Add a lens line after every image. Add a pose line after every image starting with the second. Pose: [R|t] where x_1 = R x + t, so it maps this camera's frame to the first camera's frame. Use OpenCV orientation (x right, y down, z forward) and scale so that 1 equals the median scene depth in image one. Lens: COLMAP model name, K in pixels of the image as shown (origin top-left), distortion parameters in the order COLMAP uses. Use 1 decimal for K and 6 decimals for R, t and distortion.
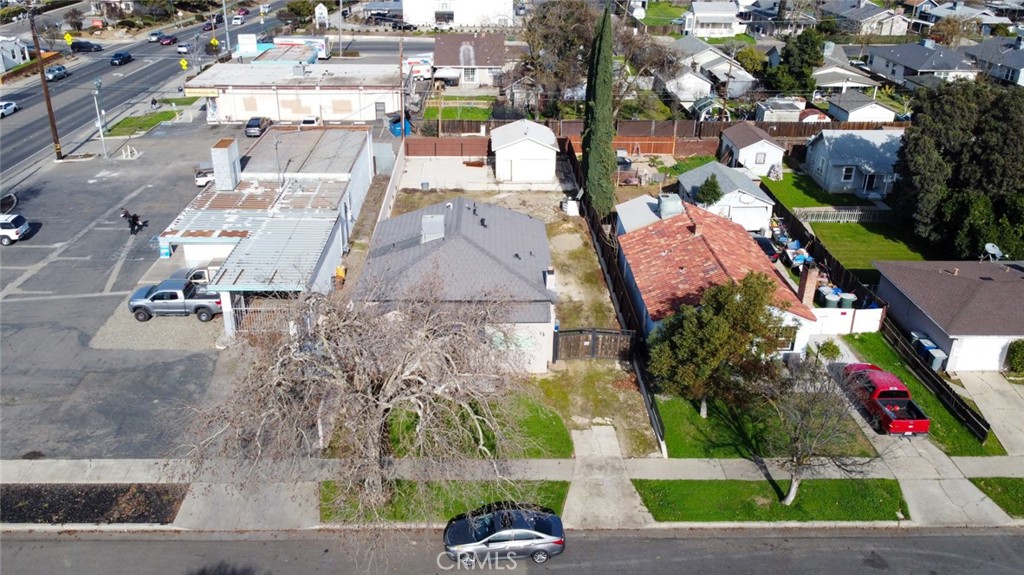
lens RADIAL K [[792.9, 0, 487.6], [0, 792.9, 228.8], [0, 0, 1]] dist [0.006811, -0.001076]
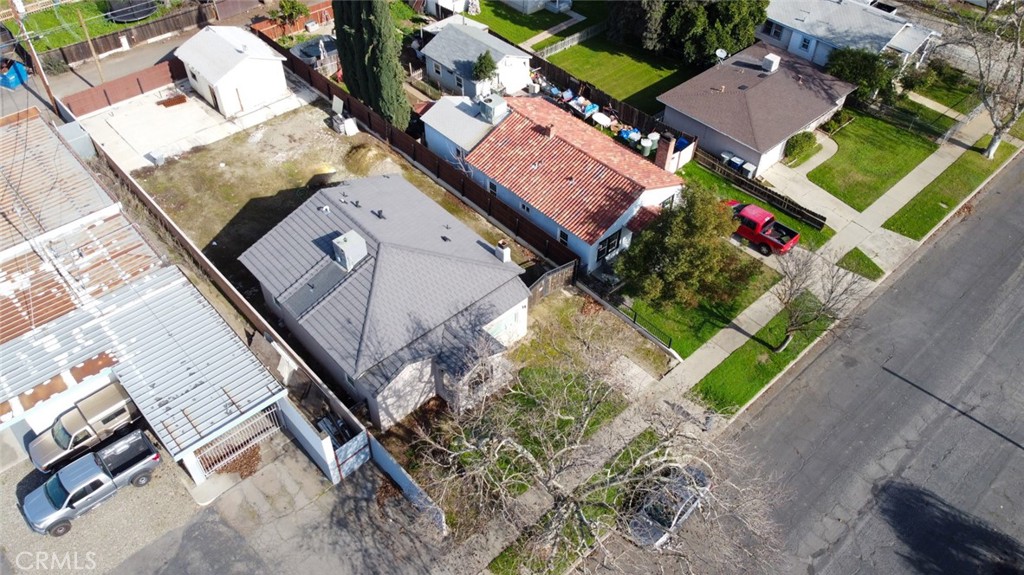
lens RADIAL K [[773.1, 0, 507.6], [0, 773.1, 284.5], [0, 0, 1]] dist [0.004204, -0.005453]
pose [[0.744326, -0.468737, 0.475672, -0.295248], [0.250805, 0.856347, 0.451405, -0.251449], [-0.618931, -0.216691, 0.754963, 0.200213]]
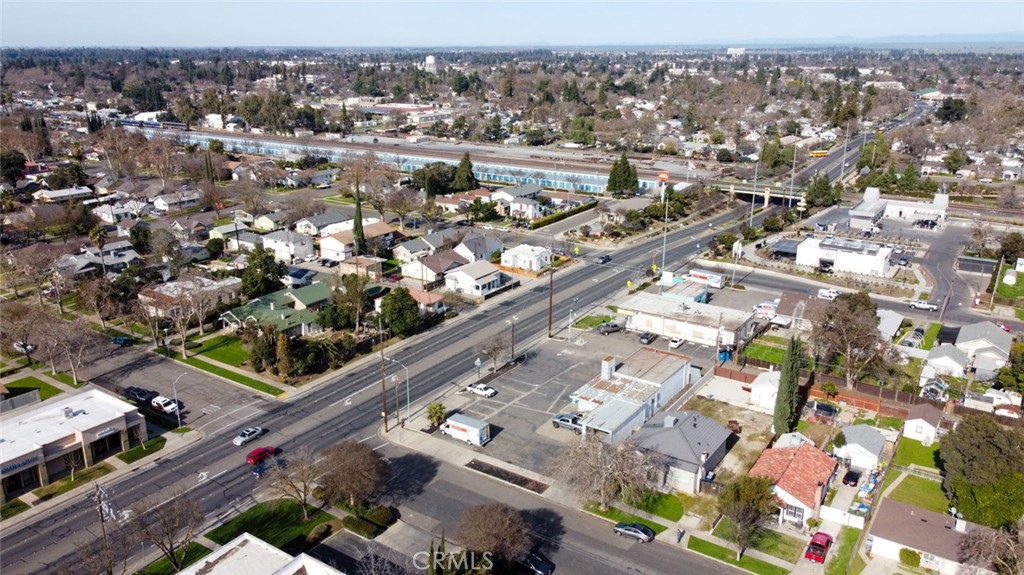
lens RADIAL K [[781.0, 0, 512.0], [0, 781.0, 287.5], [0, 0, 1]] dist [-0.004778, -0.003096]
pose [[0.825698, 0.171327, -0.537467, 0.585791], [-0.221963, 0.974583, -0.030330, -0.175169], [0.518610, 0.144341, 0.842739, -1.015651]]
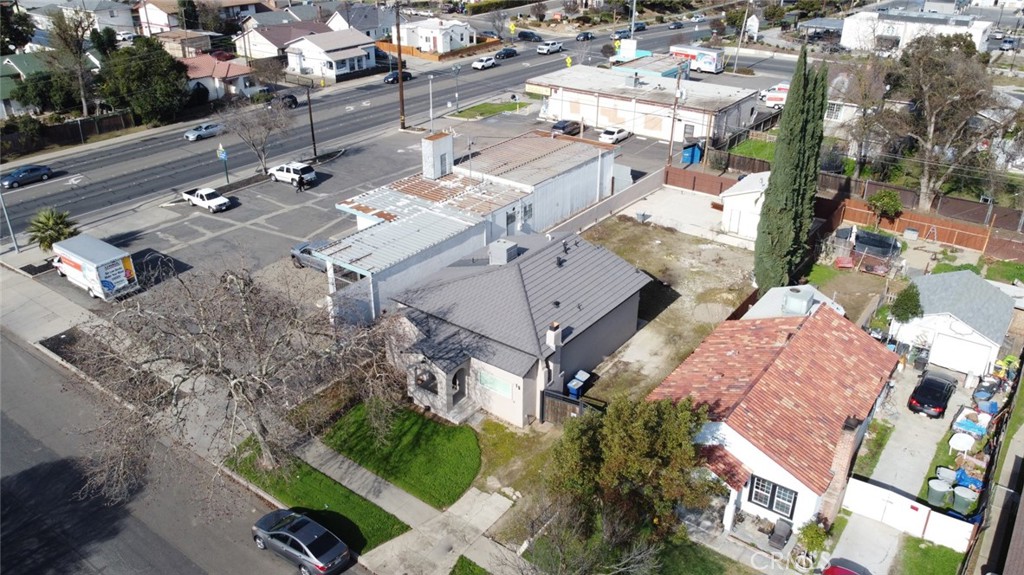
lens RADIAL K [[773.1, 0, 507.6], [0, 773.1, 284.5], [0, 0, 1]] dist [0.004204, -0.005453]
pose [[0.794256, 0.272853, -0.542871, 0.388636], [-0.234221, 0.961934, 0.140798, -0.083463], [0.560623, 0.015322, 0.827929, 0.161543]]
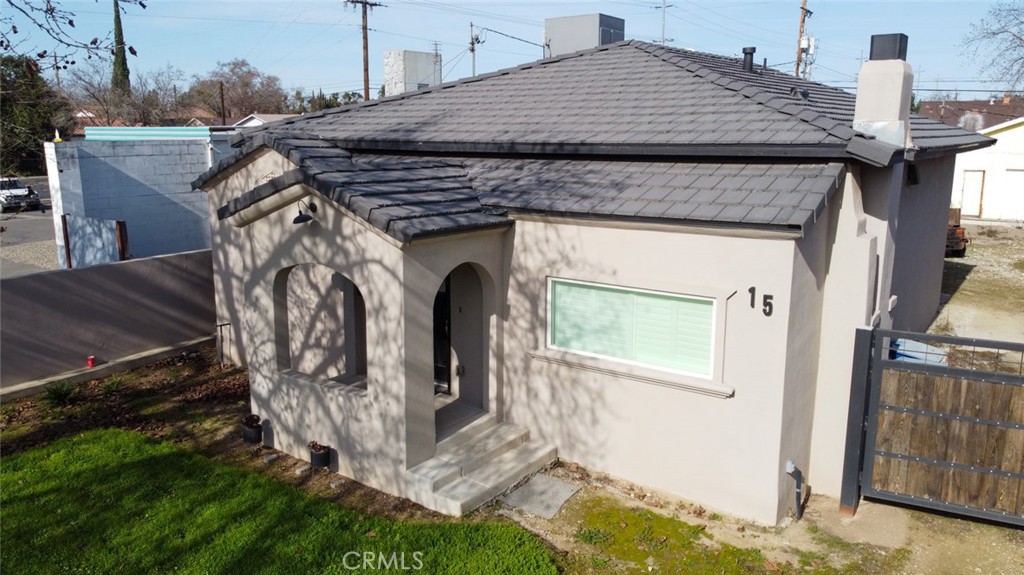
lens RADIAL K [[773.1, 0, 507.6], [0, 773.1, 284.5], [0, 0, 1]] dist [0.004204, -0.005453]
pose [[0.804321, 0.117288, -0.582504, 0.093657], [-0.225920, 0.967066, -0.117230, 0.120475], [0.549570, 0.225890, 0.804330, 0.597520]]
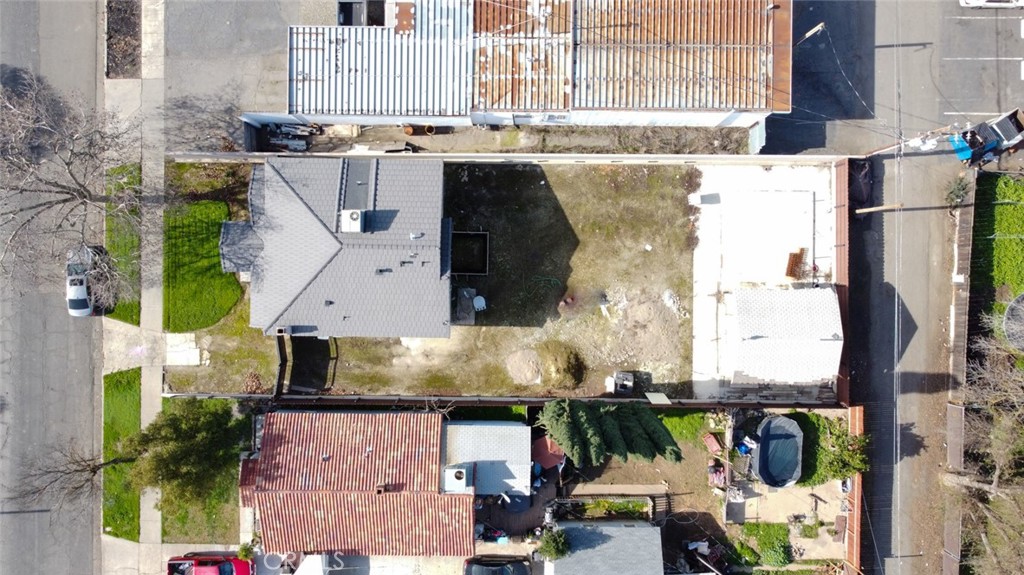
lens RADIAL K [[773.1, 0, 507.6], [0, 773.1, 284.5], [0, 0, 1]] dist [0.004204, -0.005453]
pose [[-0.016795, 0.999857, -0.001720, 0.008370], [-0.381008, -0.004810, 0.924559, -0.805133], [0.924419, 0.016183, 0.381035, 0.661827]]
